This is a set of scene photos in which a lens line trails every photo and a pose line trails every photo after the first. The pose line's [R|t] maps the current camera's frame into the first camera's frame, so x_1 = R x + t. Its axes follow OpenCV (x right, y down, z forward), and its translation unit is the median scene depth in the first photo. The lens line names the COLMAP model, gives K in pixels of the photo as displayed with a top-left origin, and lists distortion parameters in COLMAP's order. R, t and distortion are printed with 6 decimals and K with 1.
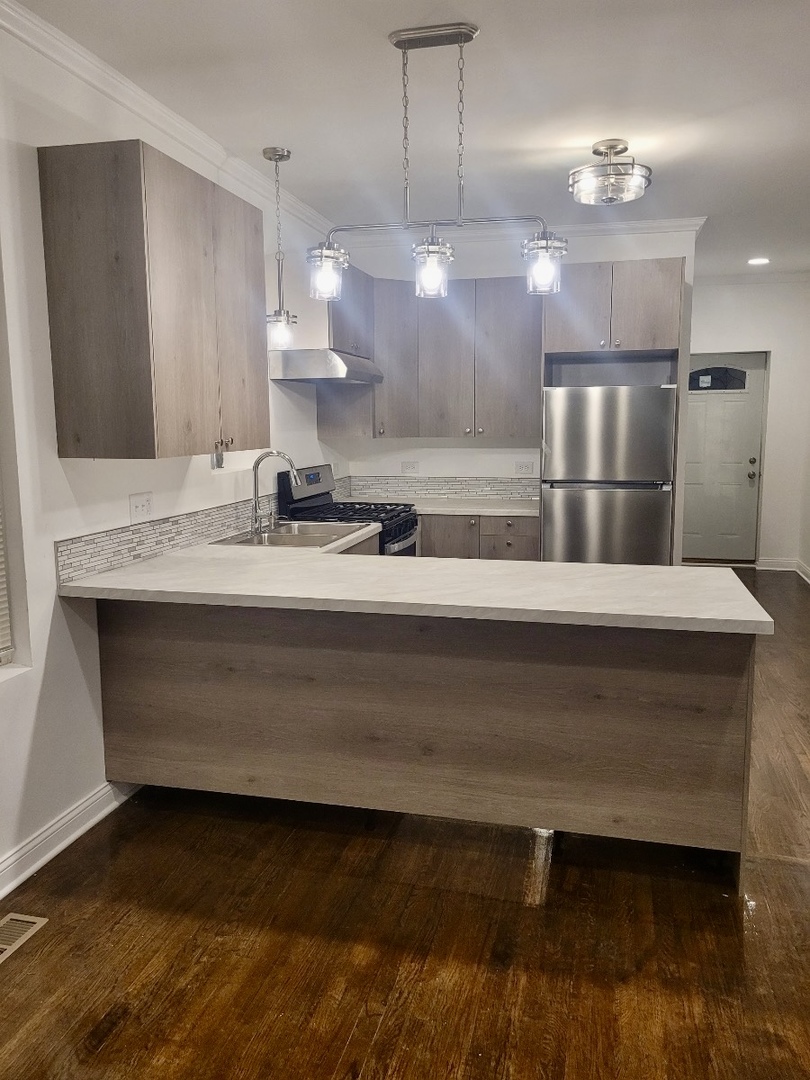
lens RADIAL K [[820.9, 0, 403.7], [0, 820.9, 531.6], [0, 0, 1]] dist [0.058433, -0.052843]
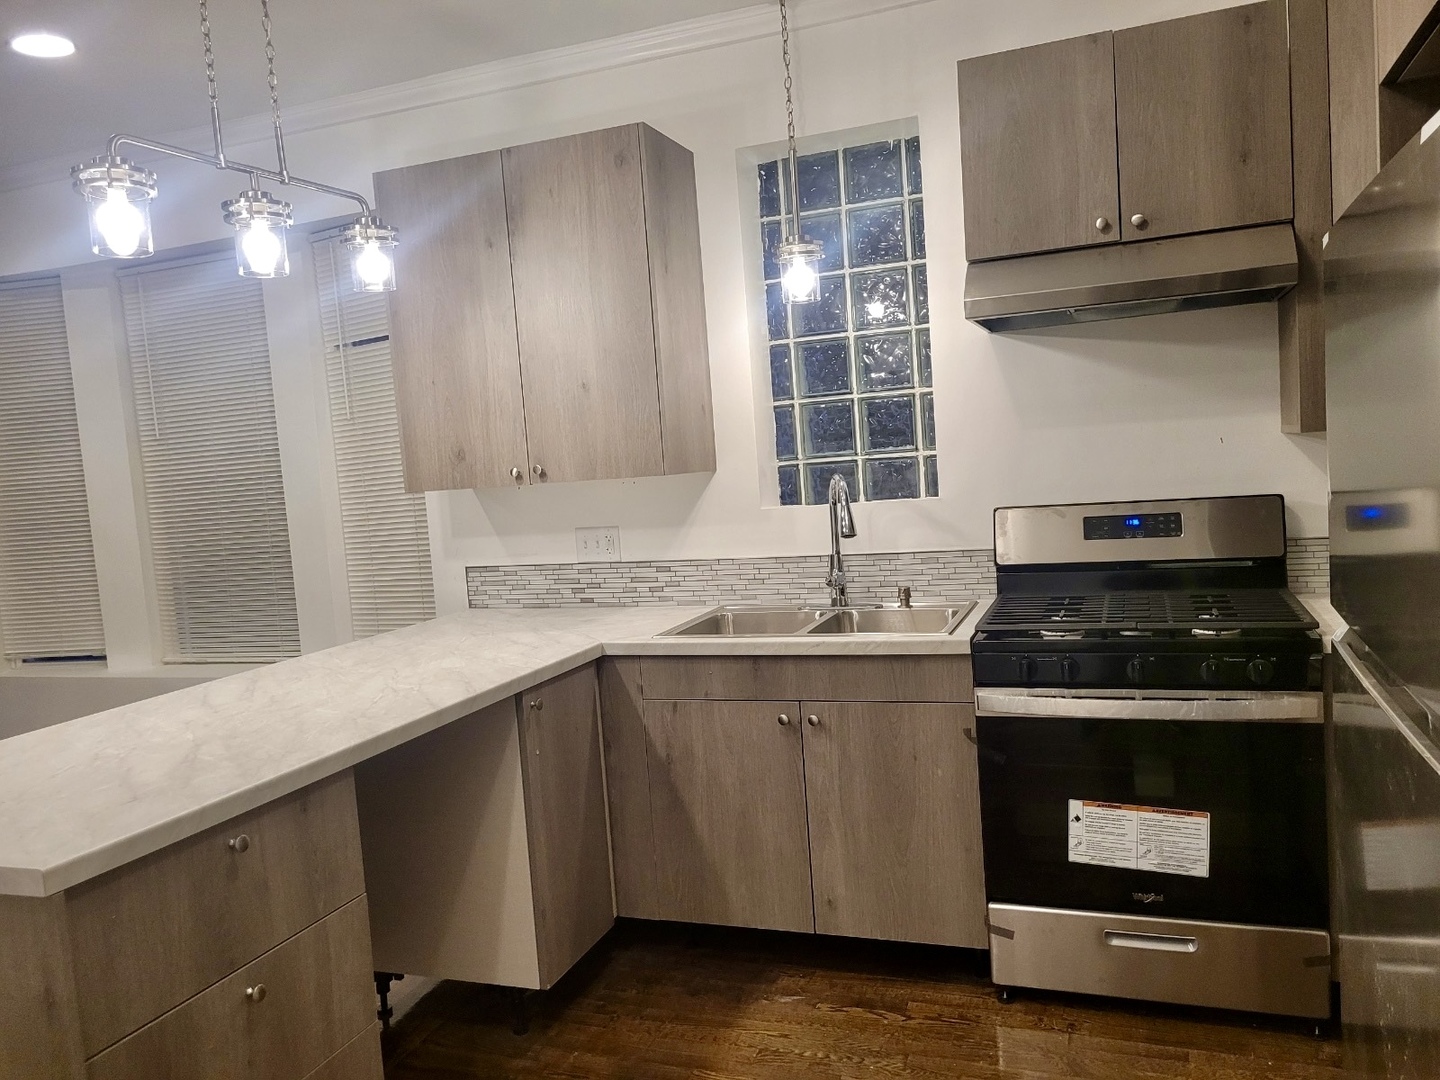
lens RADIAL K [[1094.6, 0, 720.0], [0, 1094.6, 540.0], [0, 0, 1]] dist [0.058433, -0.052843]
pose [[-0.119118, 0.091621, -0.988644, 0.718579], [-0.063693, 0.992977, 0.099696, -0.142505], [0.990835, 0.074845, -0.112446, 1.166050]]
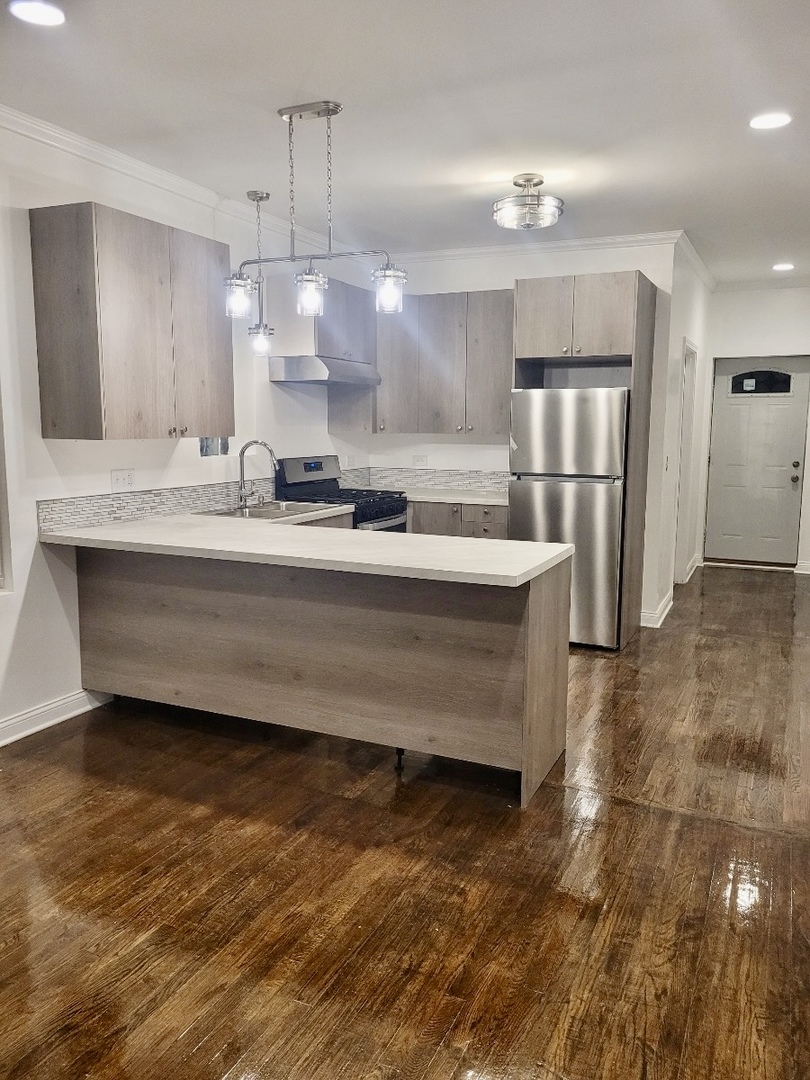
lens RADIAL K [[820.9, 0, 403.7], [0, 820.9, 531.6], [0, 0, 1]] dist [0.058433, -0.052843]
pose [[0.980828, 0.038019, -0.191130, 0.332609], [-0.038700, 0.999251, 0.000173, 0.030749], [0.190994, 0.007227, 0.981565, -0.161069]]
